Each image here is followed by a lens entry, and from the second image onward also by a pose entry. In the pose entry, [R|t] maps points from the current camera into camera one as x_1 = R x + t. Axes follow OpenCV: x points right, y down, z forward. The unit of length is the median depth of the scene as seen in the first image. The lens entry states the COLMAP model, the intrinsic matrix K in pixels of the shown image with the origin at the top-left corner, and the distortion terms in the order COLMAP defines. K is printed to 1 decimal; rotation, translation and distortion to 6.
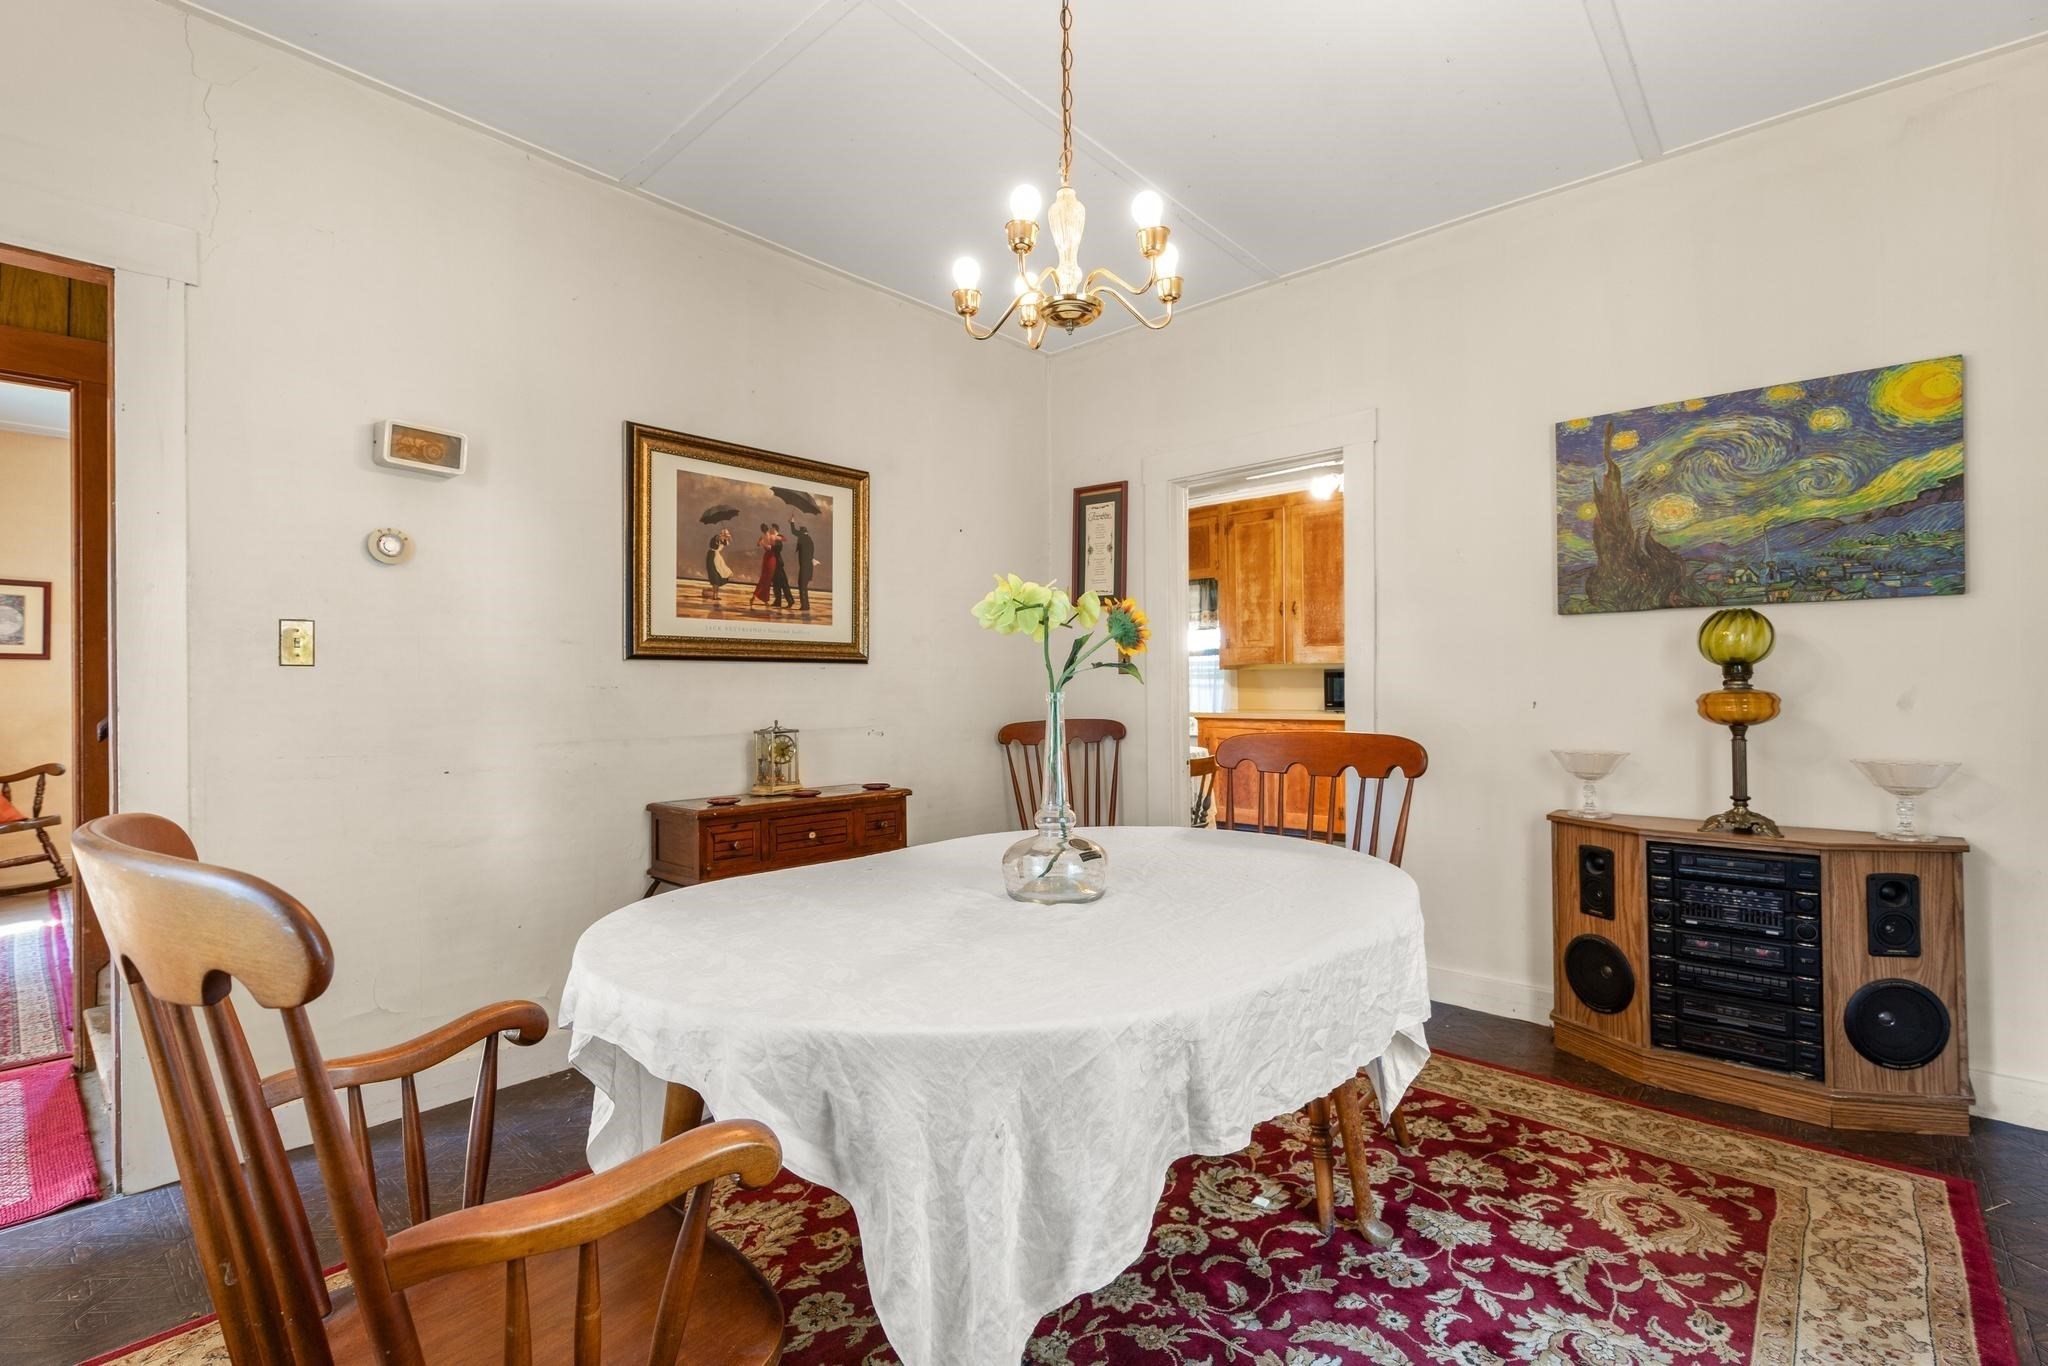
lens RADIAL K [[947.6, 0, 1021.6], [0, 947.6, 693.1], [0, 0, 1]] dist [0.011366, -0.003943]
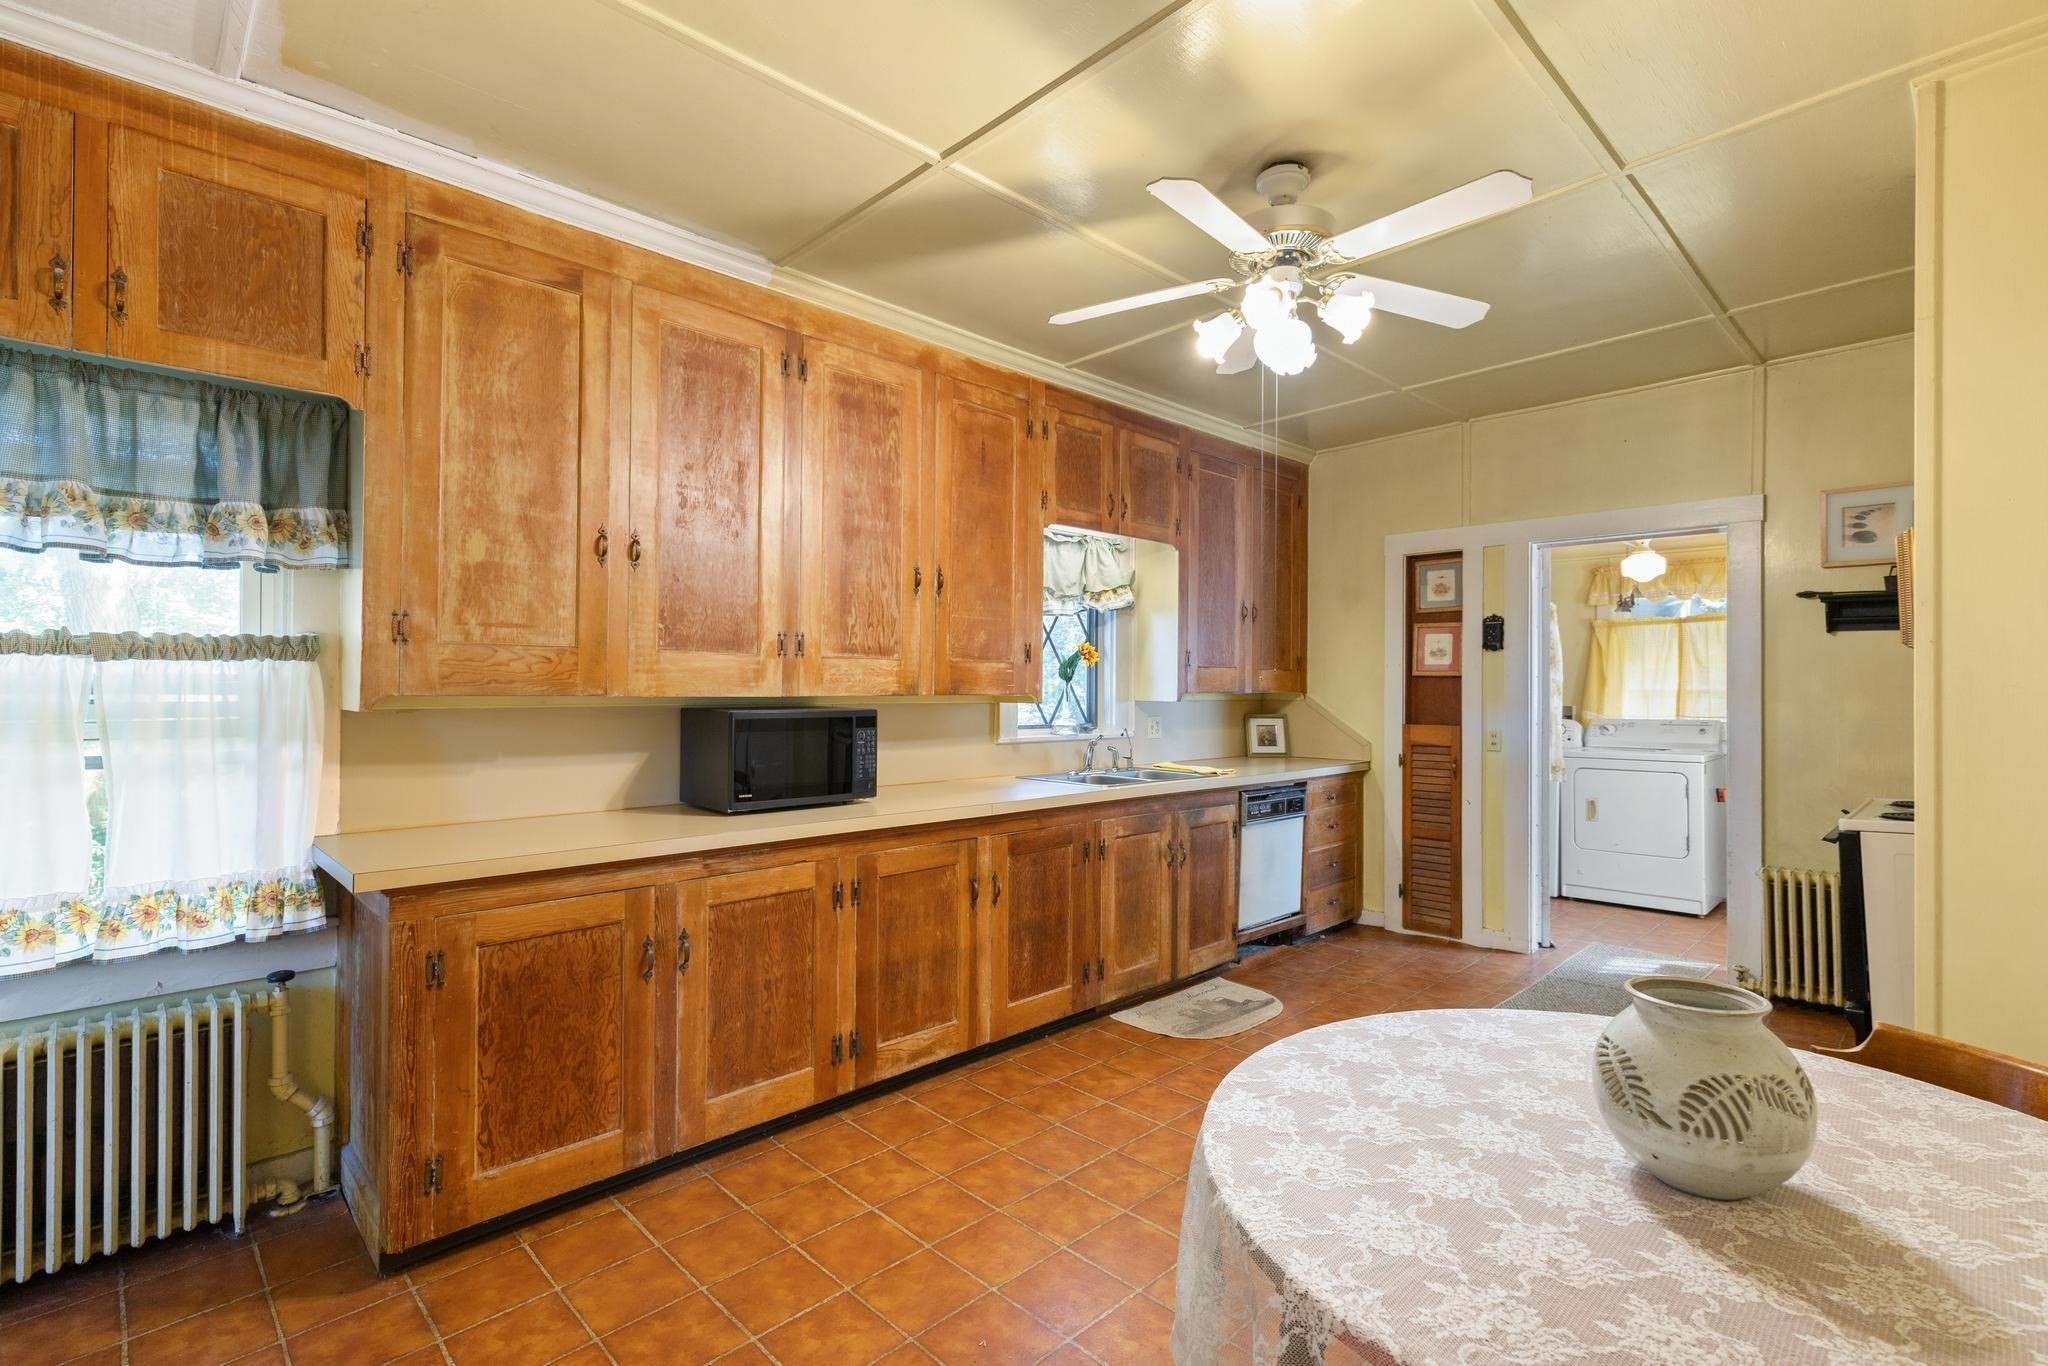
lens RADIAL K [[947.6, 0, 1037.1], [0, 947.6, 684.0], [0, 0, 1]] dist [0.011366, -0.003943]
pose [[0.046053, 0.016842, 0.998797, -0.202346], [0.001591, 0.999855, -0.016934, -0.065338], [-0.998938, 0.002369, 0.046020, 1.867140]]
